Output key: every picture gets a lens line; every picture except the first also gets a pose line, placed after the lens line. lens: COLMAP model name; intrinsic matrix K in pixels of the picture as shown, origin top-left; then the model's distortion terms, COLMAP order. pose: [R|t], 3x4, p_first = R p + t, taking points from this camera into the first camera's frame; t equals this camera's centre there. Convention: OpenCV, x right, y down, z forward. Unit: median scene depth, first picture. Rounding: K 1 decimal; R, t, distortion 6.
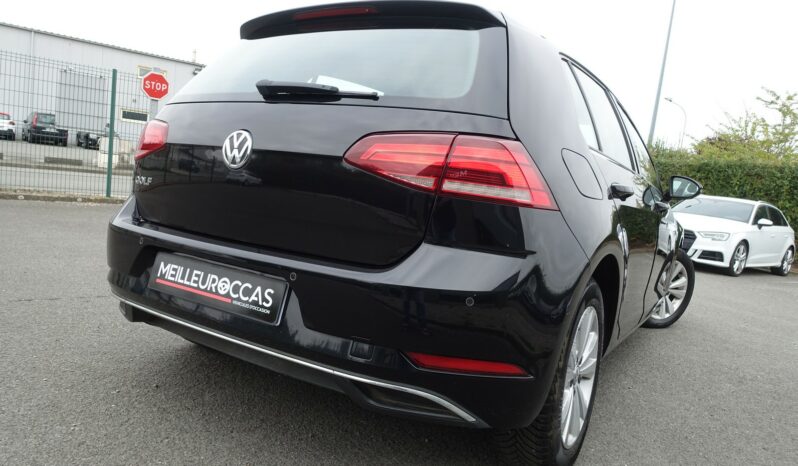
lens RADIAL K [[517.0, 0, 417.9], [0, 517.0, 233.3], [0, 0, 1]] dist [-0.004083, -0.001364]
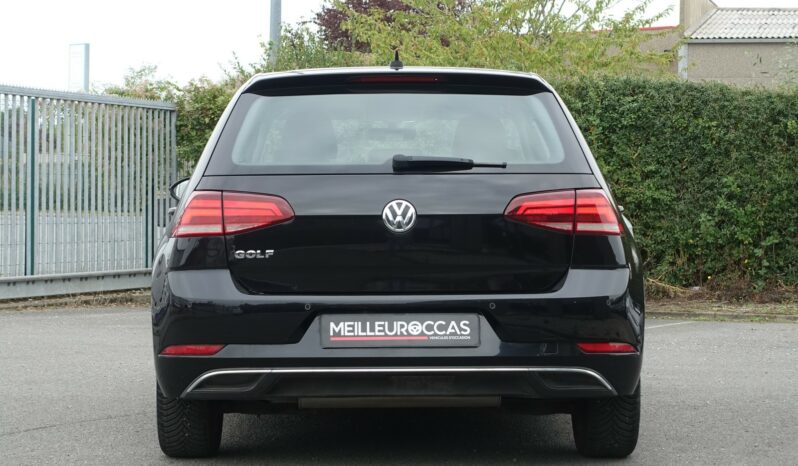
lens RADIAL K [[1723.8, 0, 399.0], [0, 1723.8, 233.0], [0, 0, 1]] dist [-0.086963, -0.682849]
pose [[0.856089, -0.115861, 0.503675, -2.424893], [0.140730, 0.989982, -0.011470, -0.079164], [-0.497300, 0.080702, 0.863817, -2.513991]]
